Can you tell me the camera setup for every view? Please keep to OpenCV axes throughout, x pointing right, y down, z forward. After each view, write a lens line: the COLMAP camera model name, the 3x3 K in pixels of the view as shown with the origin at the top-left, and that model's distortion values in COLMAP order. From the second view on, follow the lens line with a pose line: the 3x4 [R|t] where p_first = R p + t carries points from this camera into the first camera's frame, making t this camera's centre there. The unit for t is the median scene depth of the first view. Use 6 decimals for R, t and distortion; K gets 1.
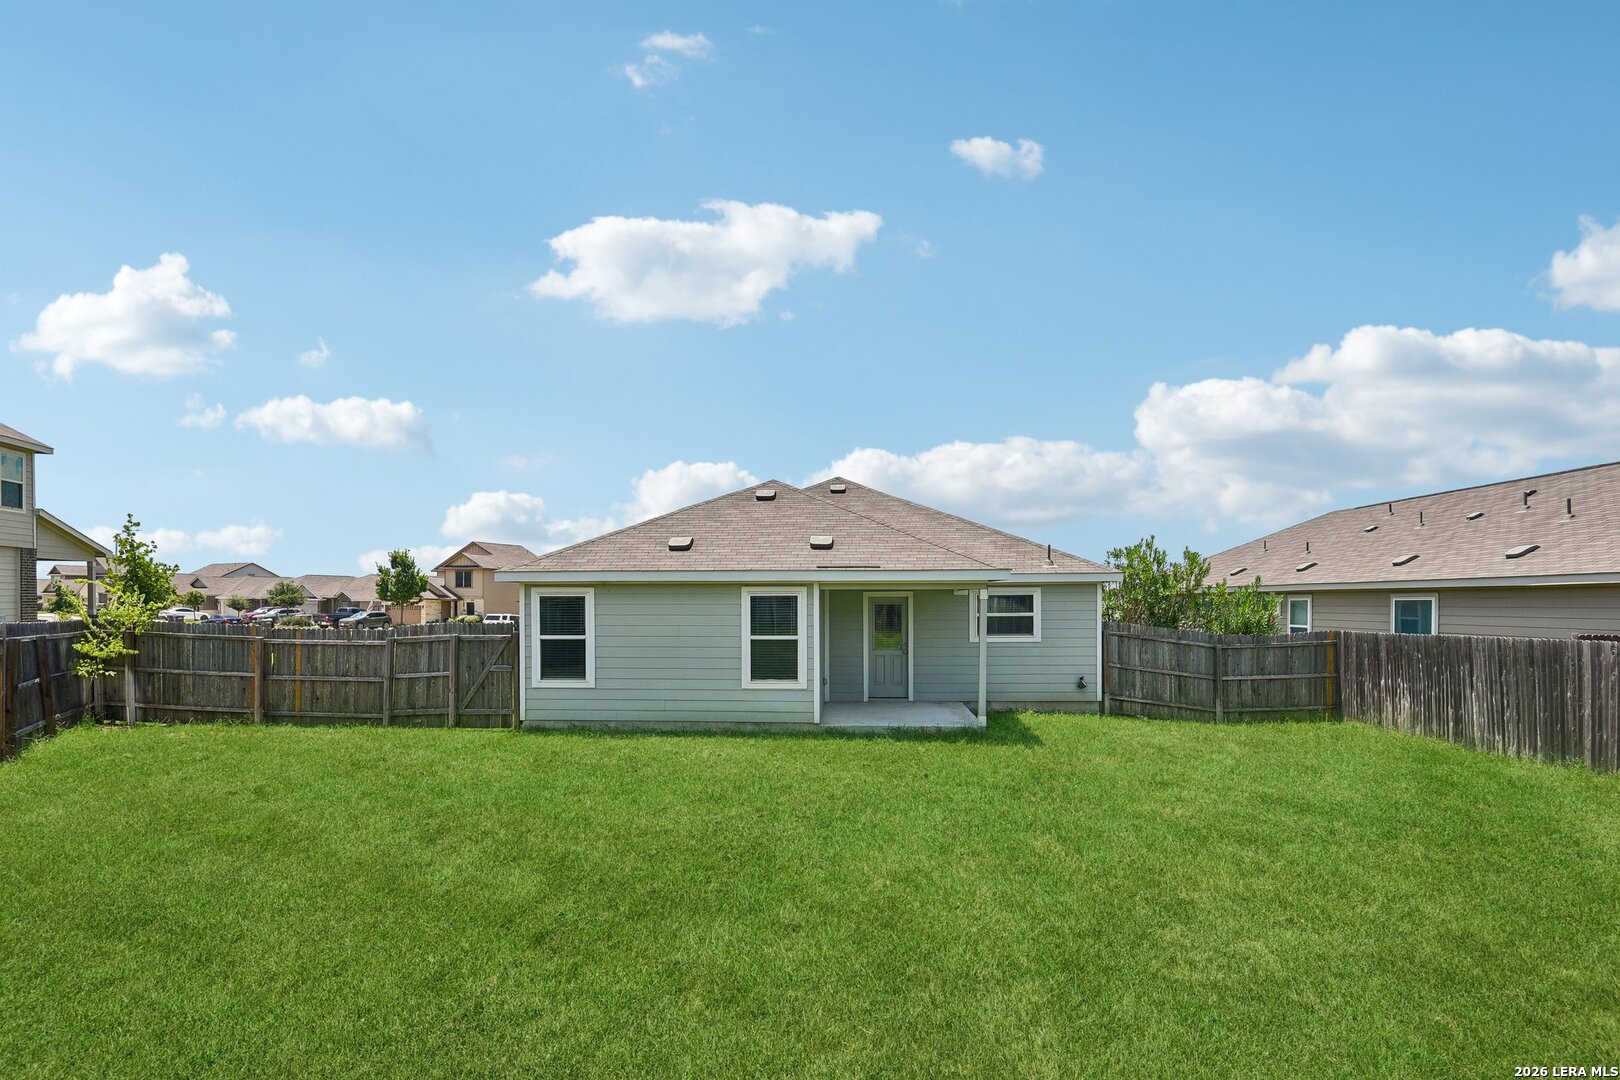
lens RADIAL K [[777.6, 0, 813.1], [0, 777.6, 545.9], [0, 0, 1]] dist [-0.018568, -0.003944]
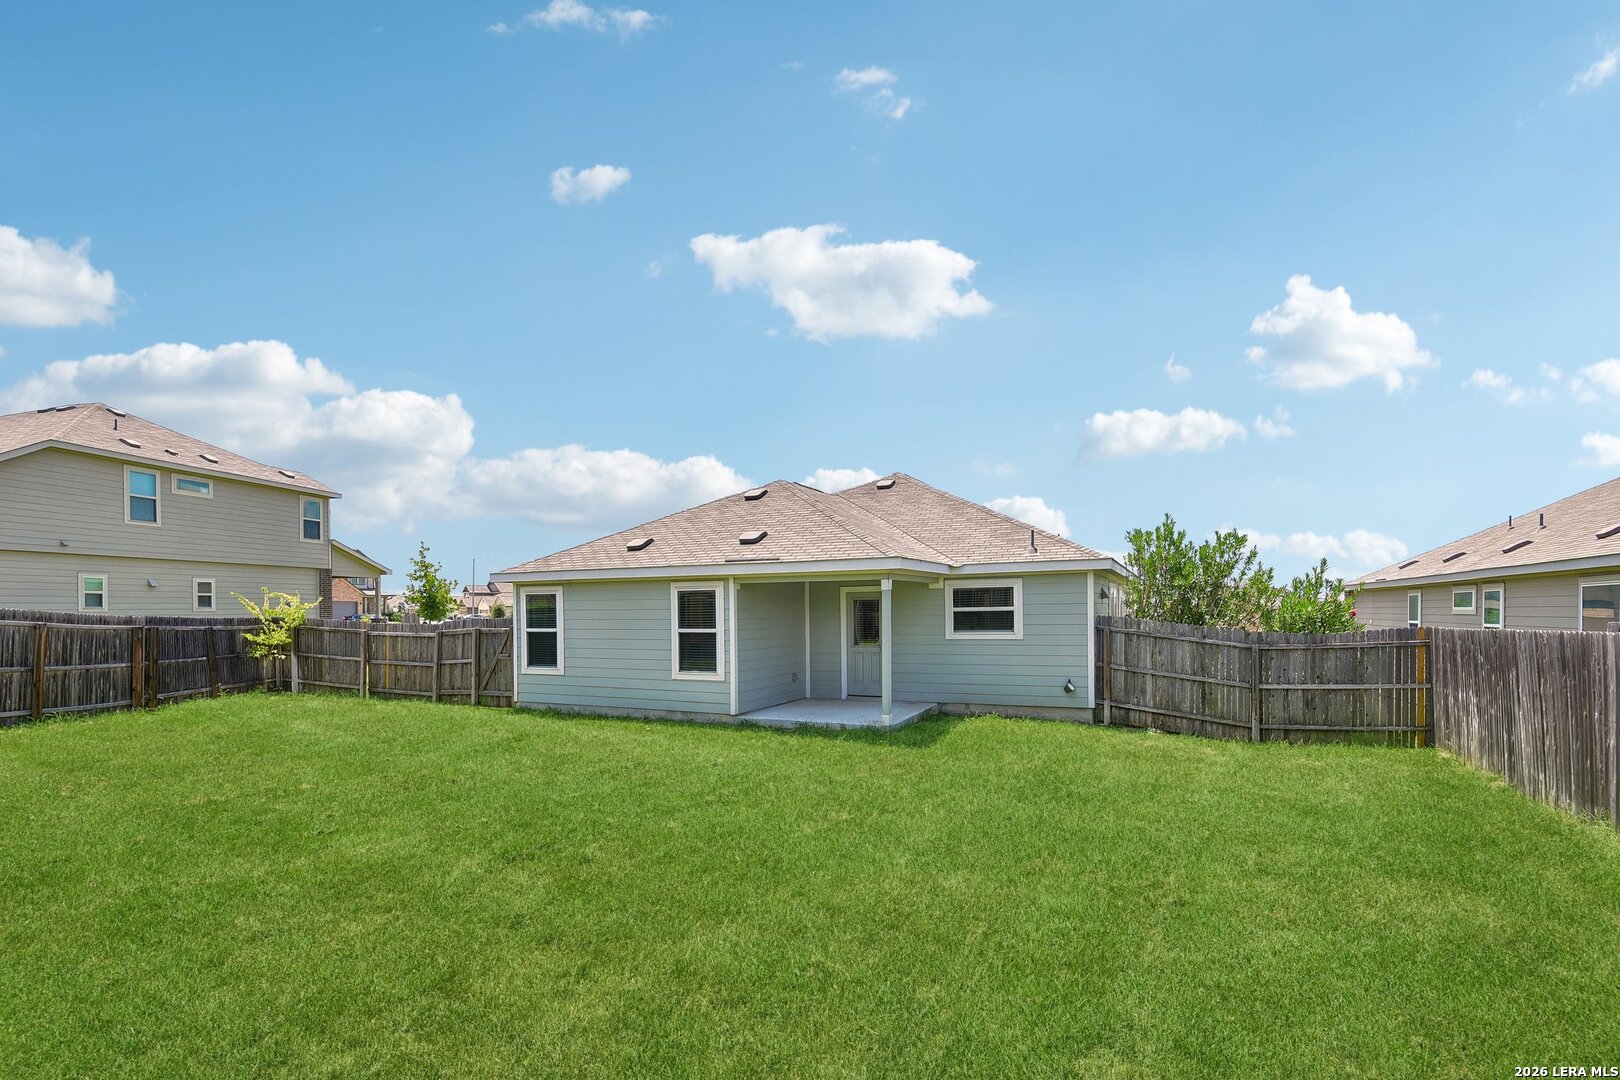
lens RADIAL K [[757.7, 0, 801.9], [0, 757.7, 533.7], [0, 0, 1]] dist [-0.017961, -0.001151]
pose [[0.928170, -0.043721, -0.369580, 0.427257], [0.032841, 0.998823, -0.035683, 0.027515], [0.370706, 0.020982, 0.928513, 0.102607]]
